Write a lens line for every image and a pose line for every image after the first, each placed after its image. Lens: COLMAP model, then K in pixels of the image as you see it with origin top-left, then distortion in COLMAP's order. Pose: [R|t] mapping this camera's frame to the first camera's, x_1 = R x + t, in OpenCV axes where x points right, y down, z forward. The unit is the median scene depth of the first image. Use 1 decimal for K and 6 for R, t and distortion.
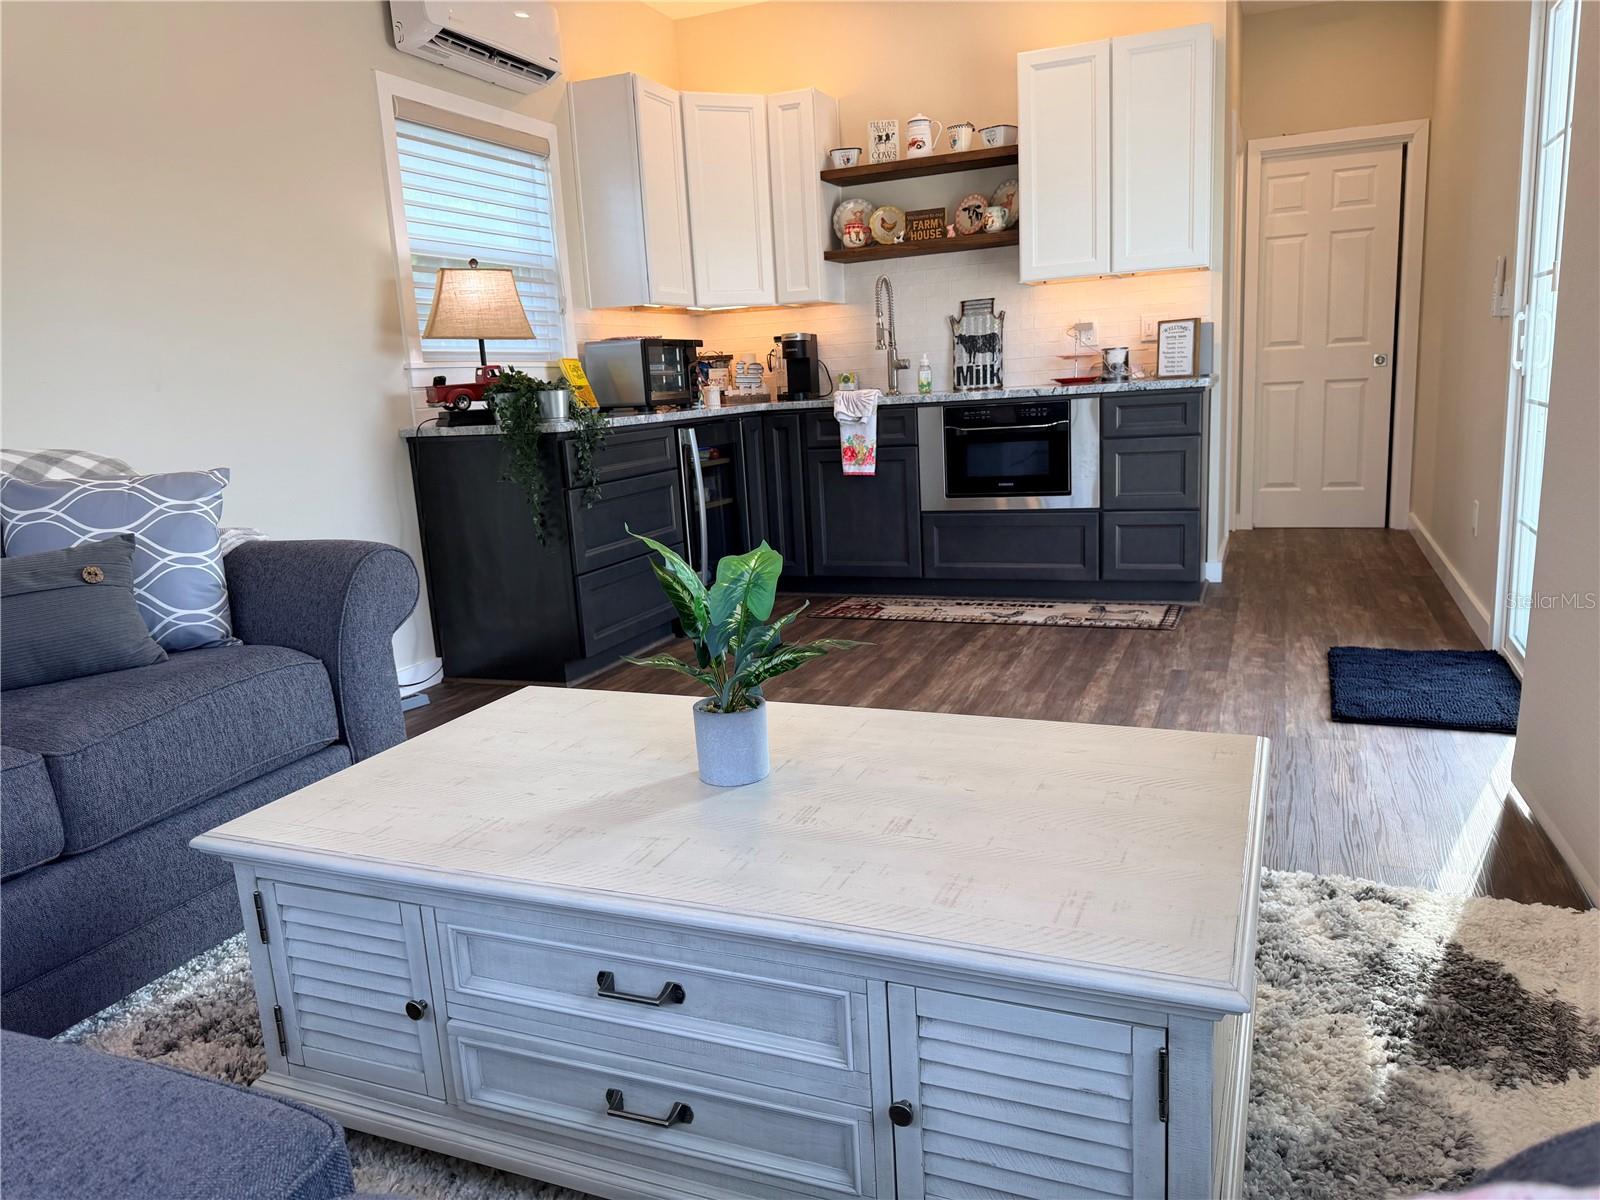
lens RADIAL K [[1145.3, 0, 799.5], [0, 1145.3, 625.9], [0, 0, 1]] dist [0.147699, -0.201553]
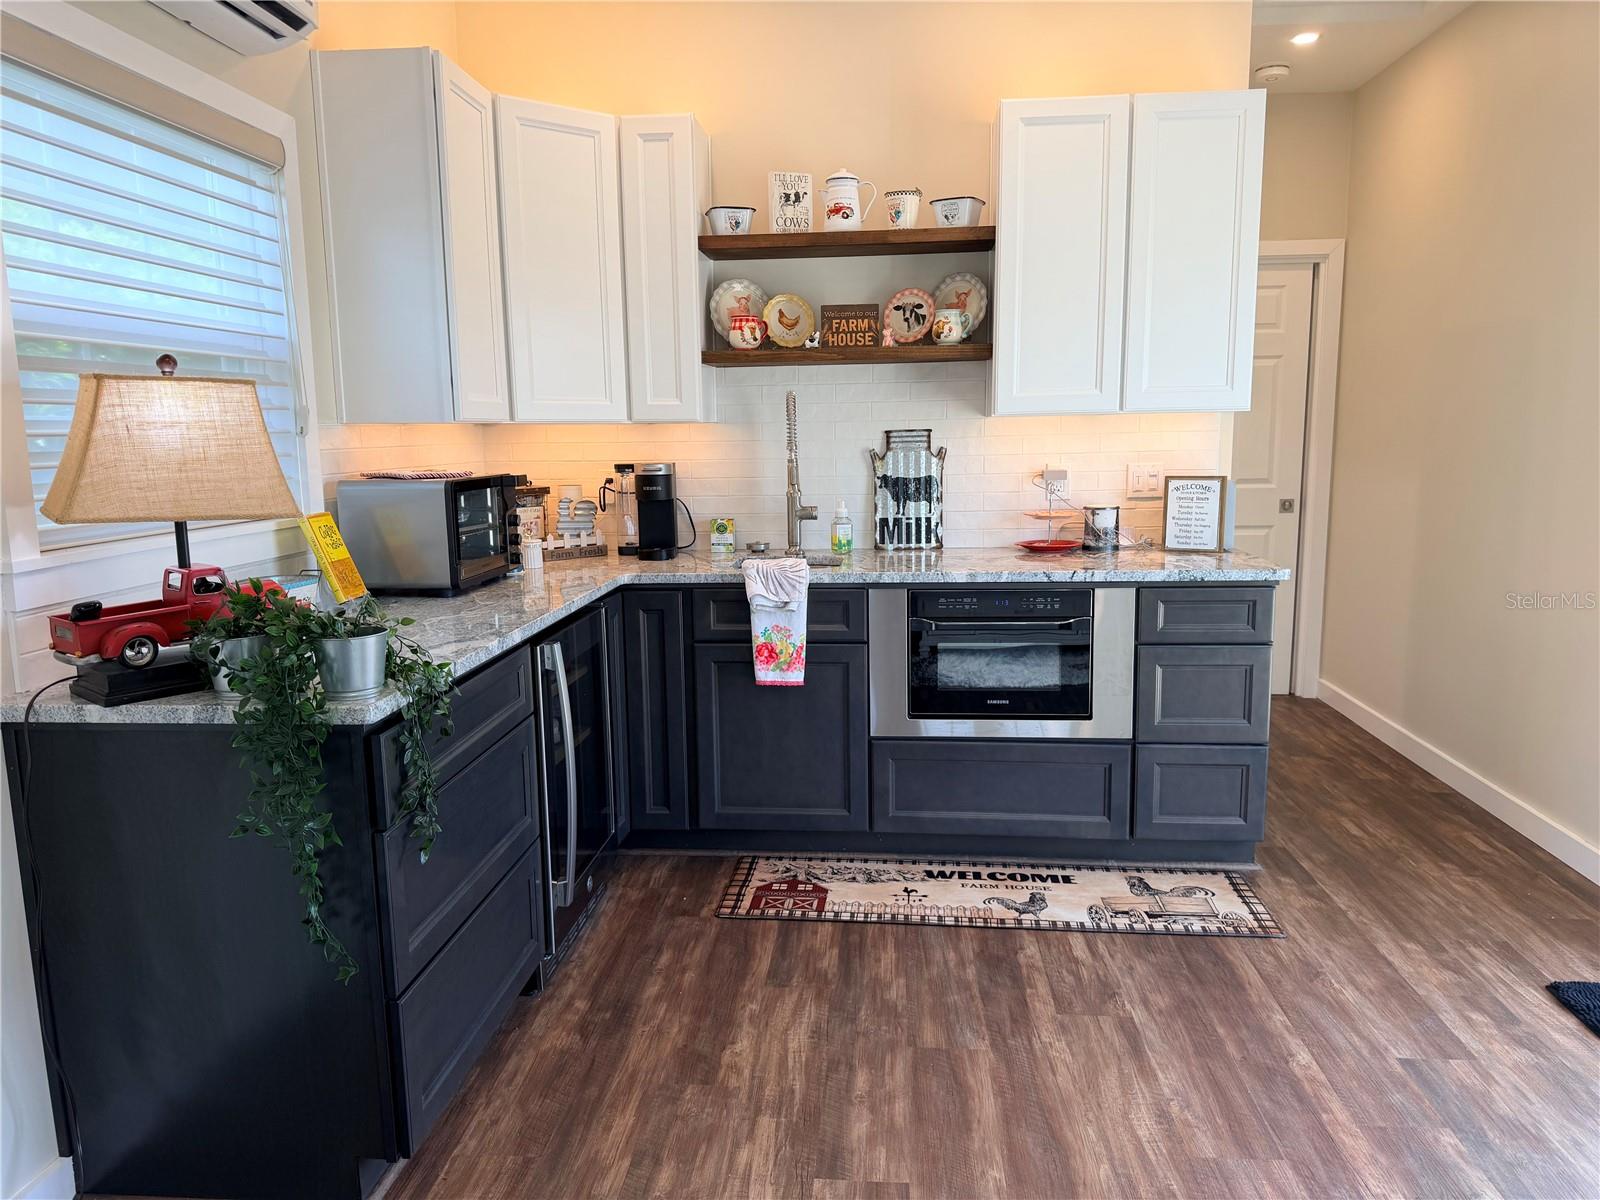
lens RADIAL K [[1145.3, 0, 799.5], [0, 1145.3, 625.9], [0, 0, 1]] dist [0.147699, -0.201553]
pose [[0.954790, -0.009323, 0.297133, -0.134733], [0.024889, 0.998506, -0.048648, -0.132850], [-0.296236, 0.053844, 0.953596, 0.360364]]
